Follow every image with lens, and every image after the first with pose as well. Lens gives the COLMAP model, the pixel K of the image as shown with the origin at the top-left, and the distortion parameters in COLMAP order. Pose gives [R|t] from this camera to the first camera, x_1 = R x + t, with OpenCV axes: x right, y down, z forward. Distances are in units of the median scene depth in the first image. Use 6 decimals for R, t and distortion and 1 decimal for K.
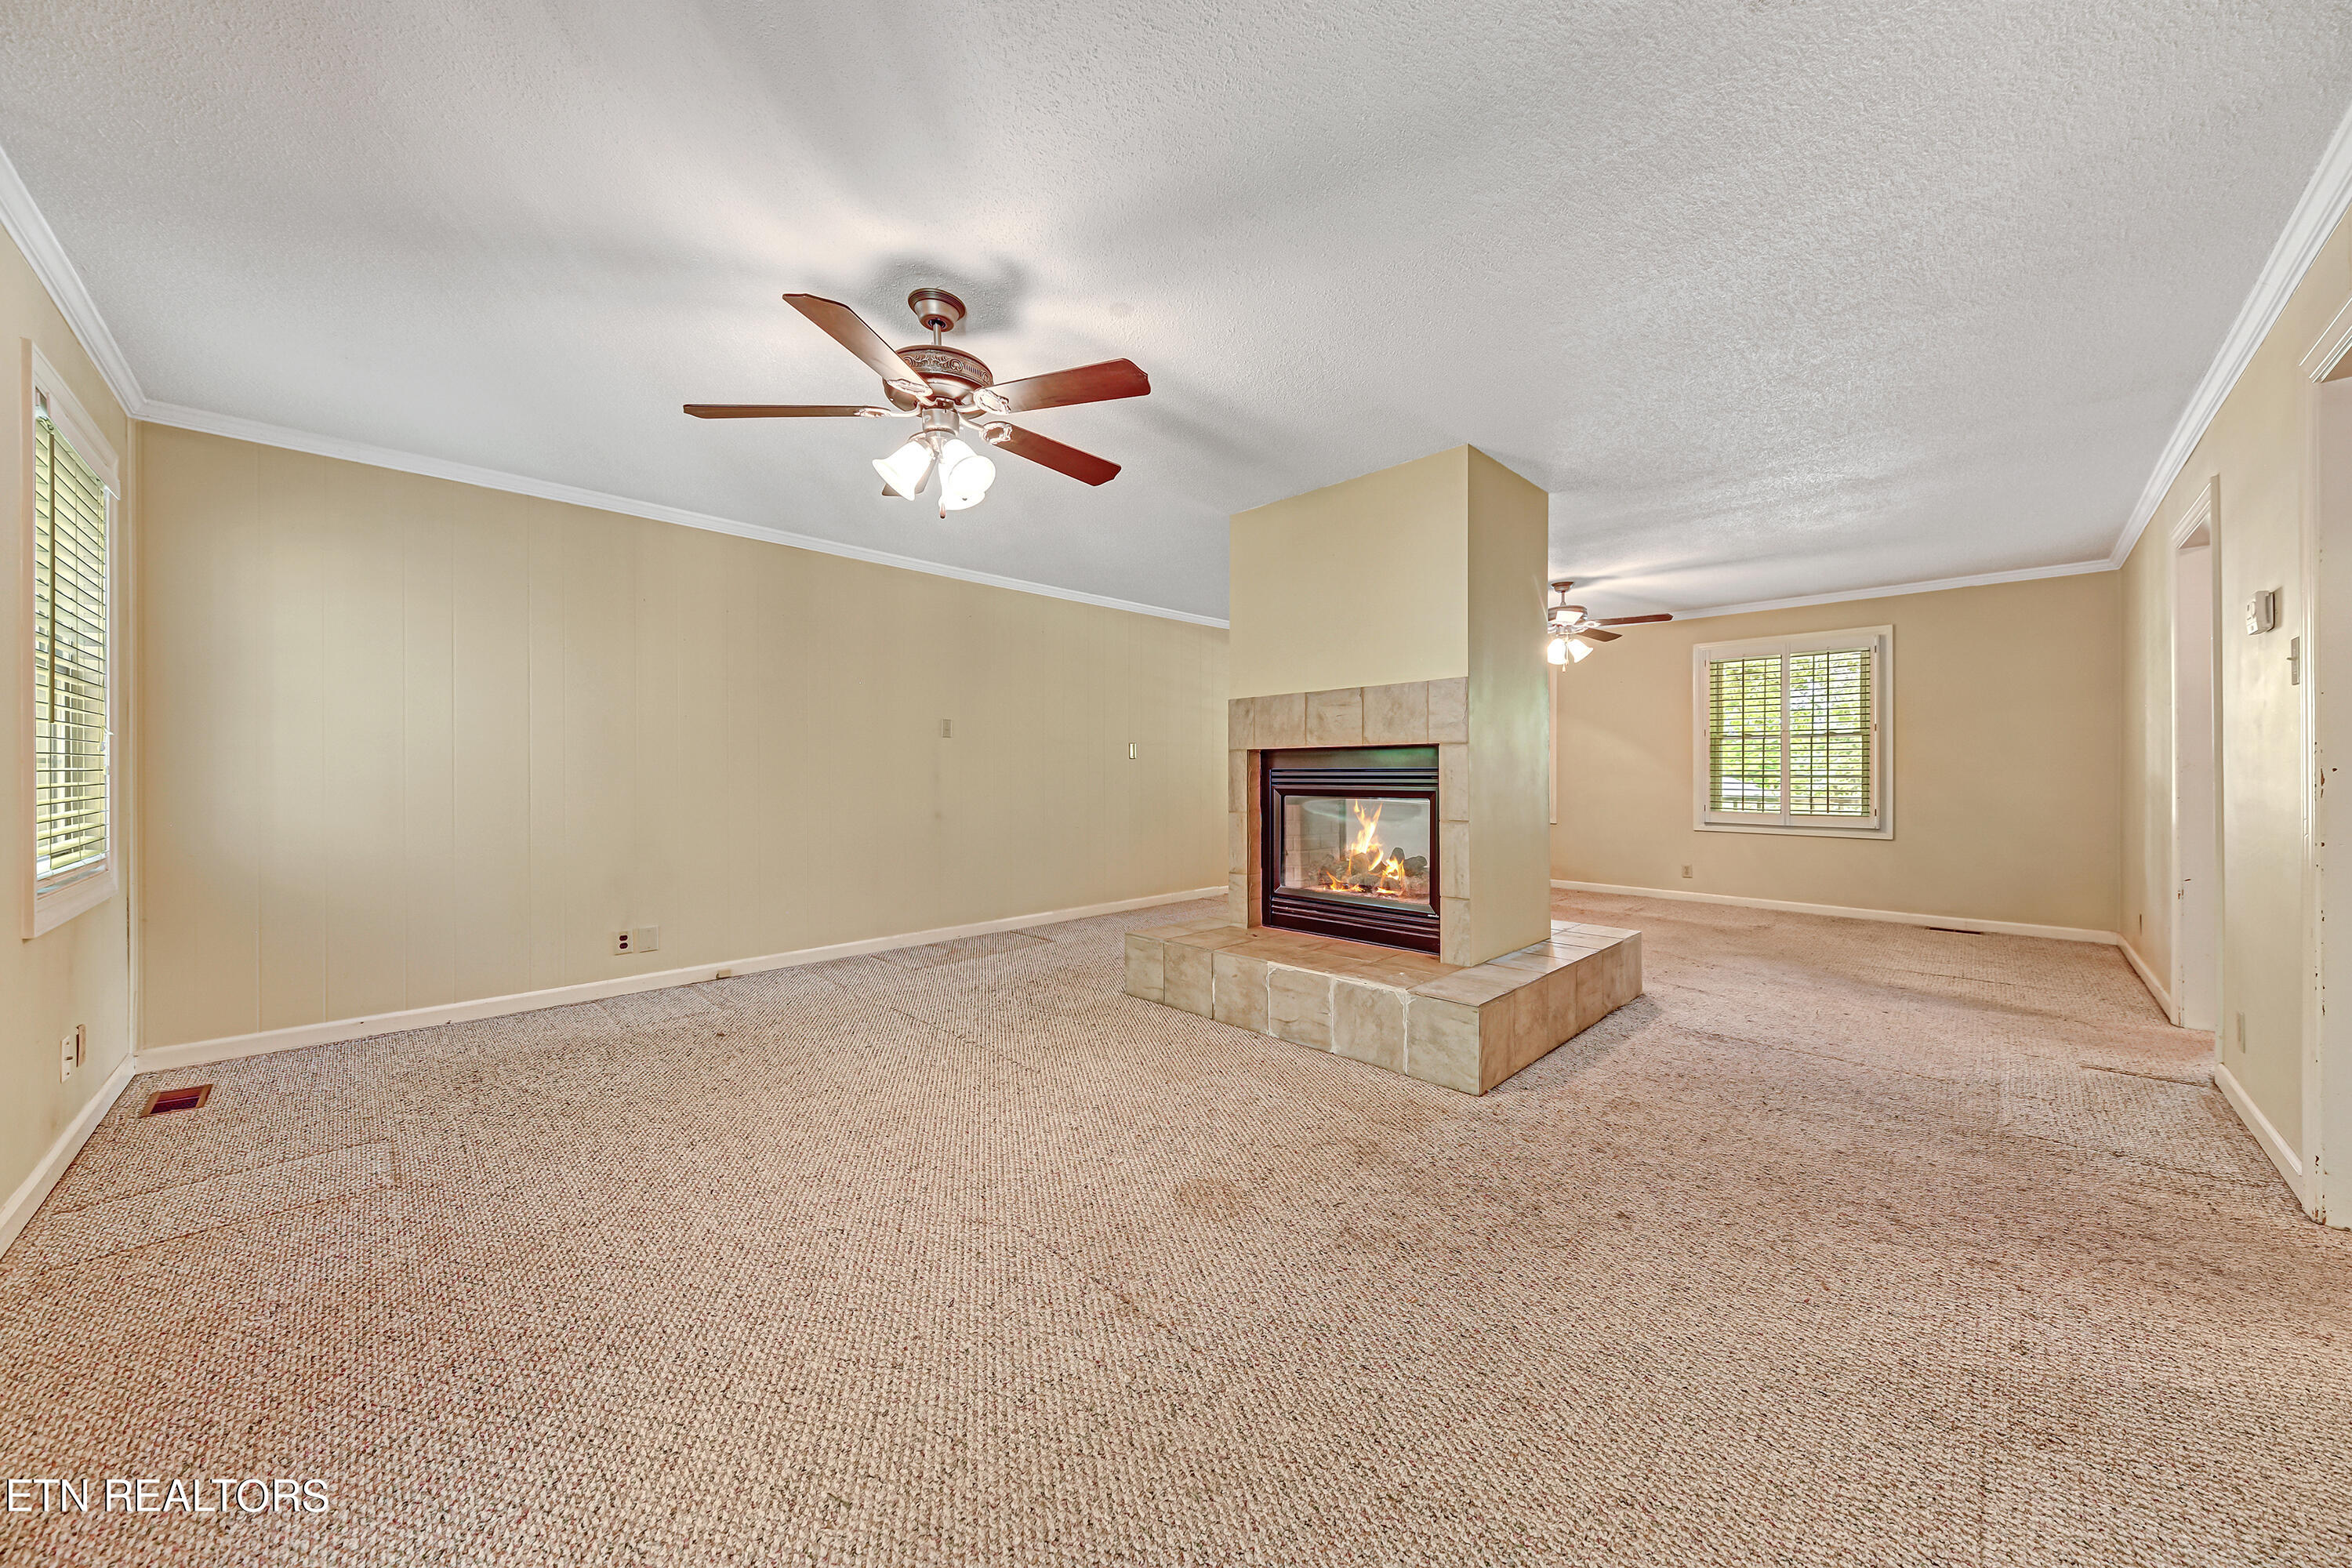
lens RADIAL K [[799.1, 0, 1188.4], [0, 799.1, 780.1], [0, 0, 1]] dist [0.002006, -0.003428]
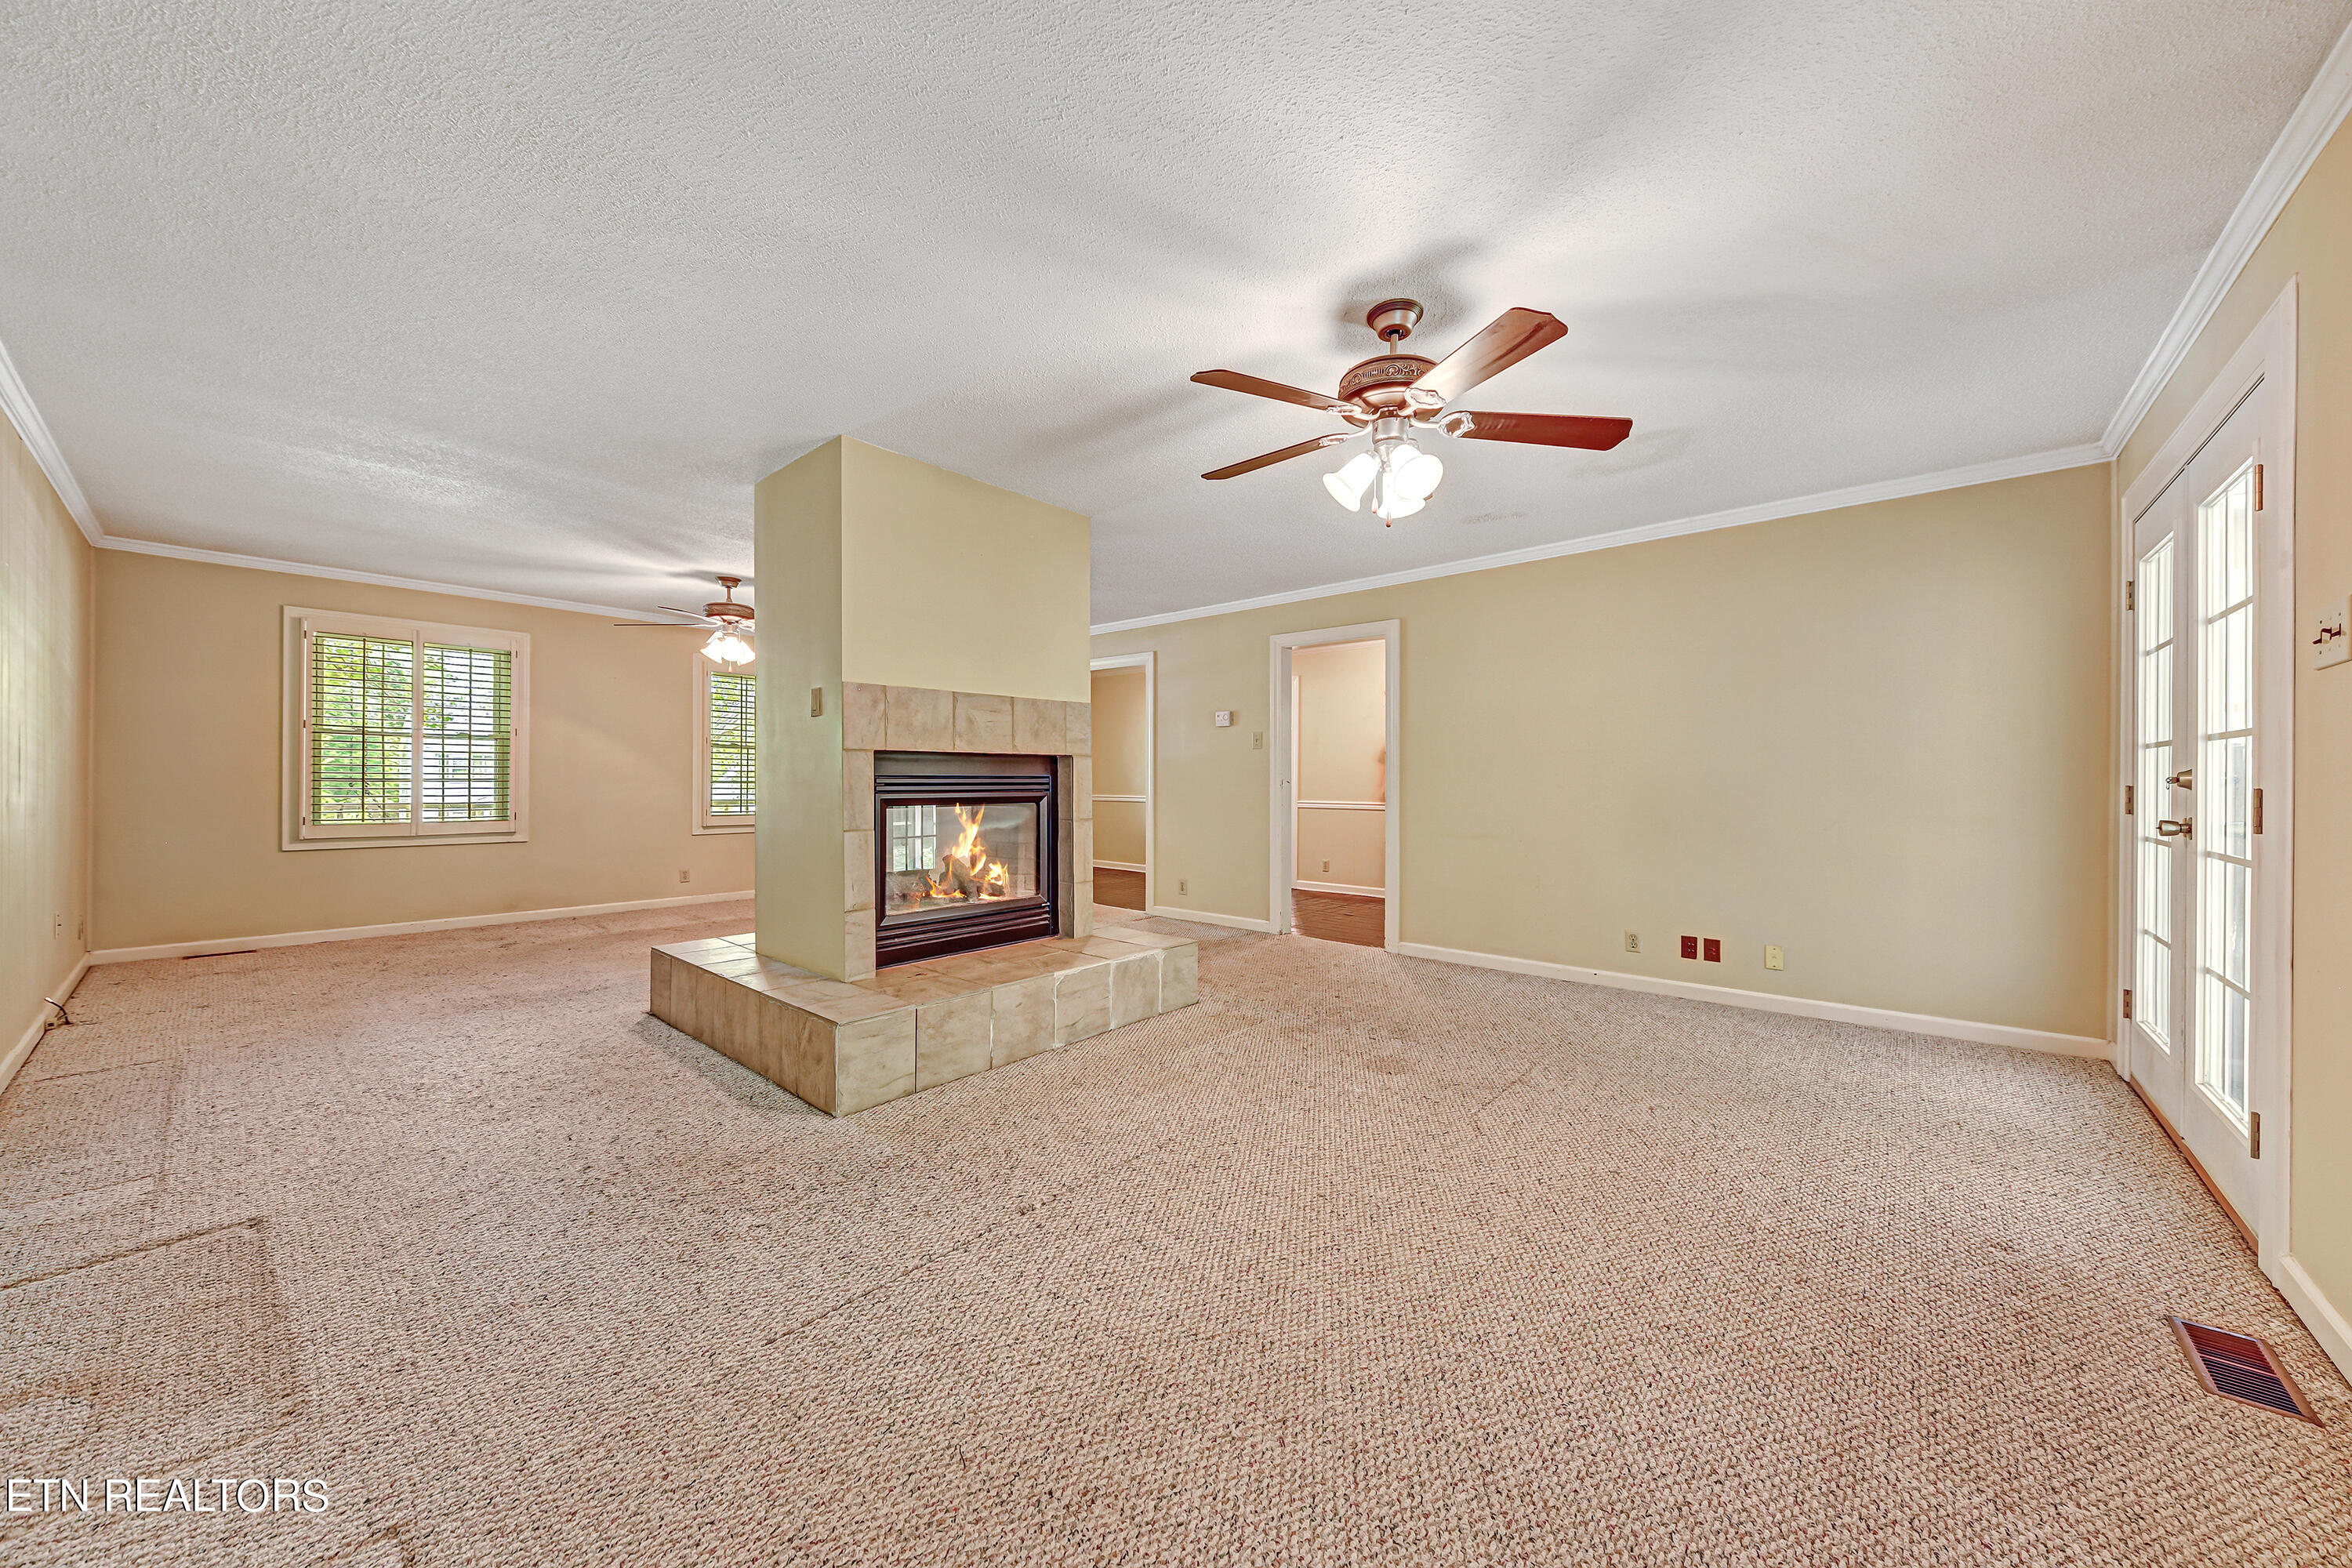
lens RADIAL K [[799.1, 0, 1188.4], [0, 799.1, 780.1], [0, 0, 1]] dist [0.002006, -0.003428]
pose [[-0.050862, -0.000360, 0.998706, -0.823902], [0.004775, 0.999988, 0.000604, -0.008079], [-0.998694, 0.004800, -0.050860, 0.824842]]
